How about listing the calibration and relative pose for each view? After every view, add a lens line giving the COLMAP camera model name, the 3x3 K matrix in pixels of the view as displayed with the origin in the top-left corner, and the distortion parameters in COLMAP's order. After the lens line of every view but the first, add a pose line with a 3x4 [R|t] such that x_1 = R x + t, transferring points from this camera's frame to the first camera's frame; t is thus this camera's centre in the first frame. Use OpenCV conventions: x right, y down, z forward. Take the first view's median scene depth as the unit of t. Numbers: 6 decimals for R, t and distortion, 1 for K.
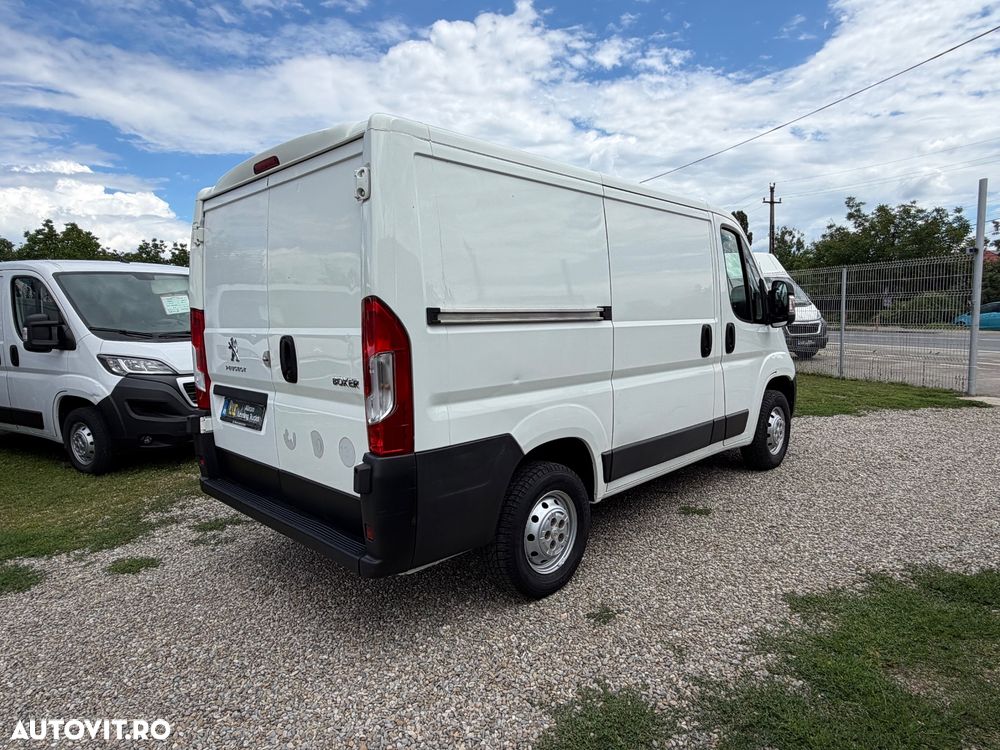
lens RADIAL K [[595.6, 0, 500.0], [0, 595.6, 375.0], [0, 0, 1]] dist [0.001177, -0.001319]
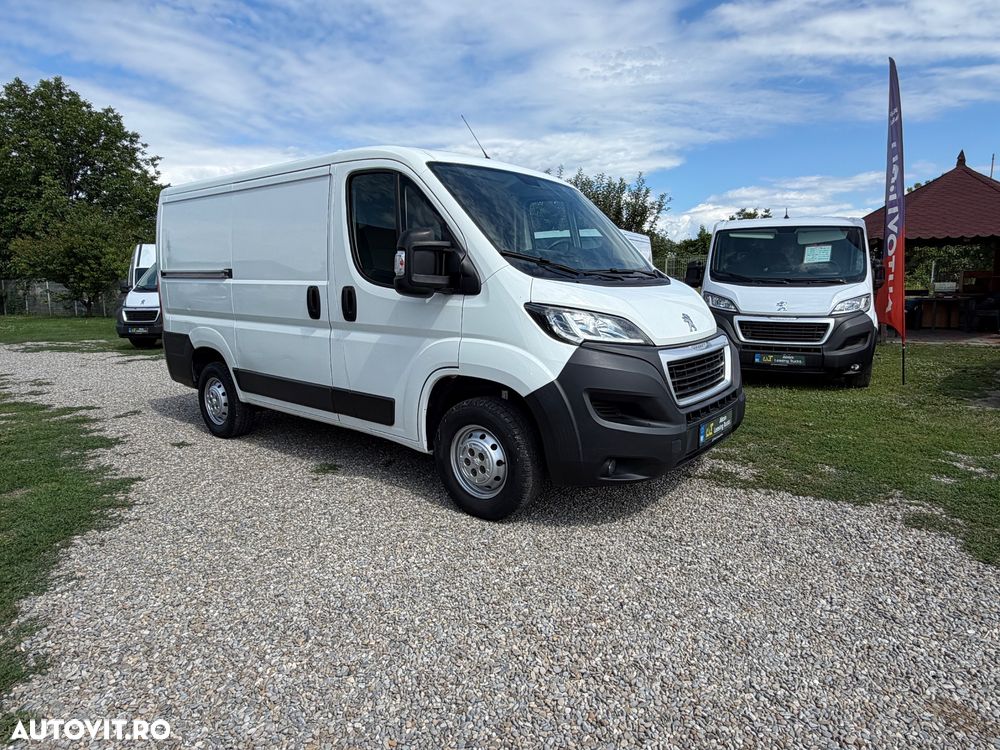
lens RADIAL K [[595.6, 0, 500.0], [0, 595.6, 375.0], [0, 0, 1]] dist [0.001177, -0.001319]
pose [[0.093530, 0.184997, -0.978278, 1.715965], [-0.094821, 0.979774, 0.176215, -0.180032], [0.991091, 0.076280, 0.109180, 1.510073]]
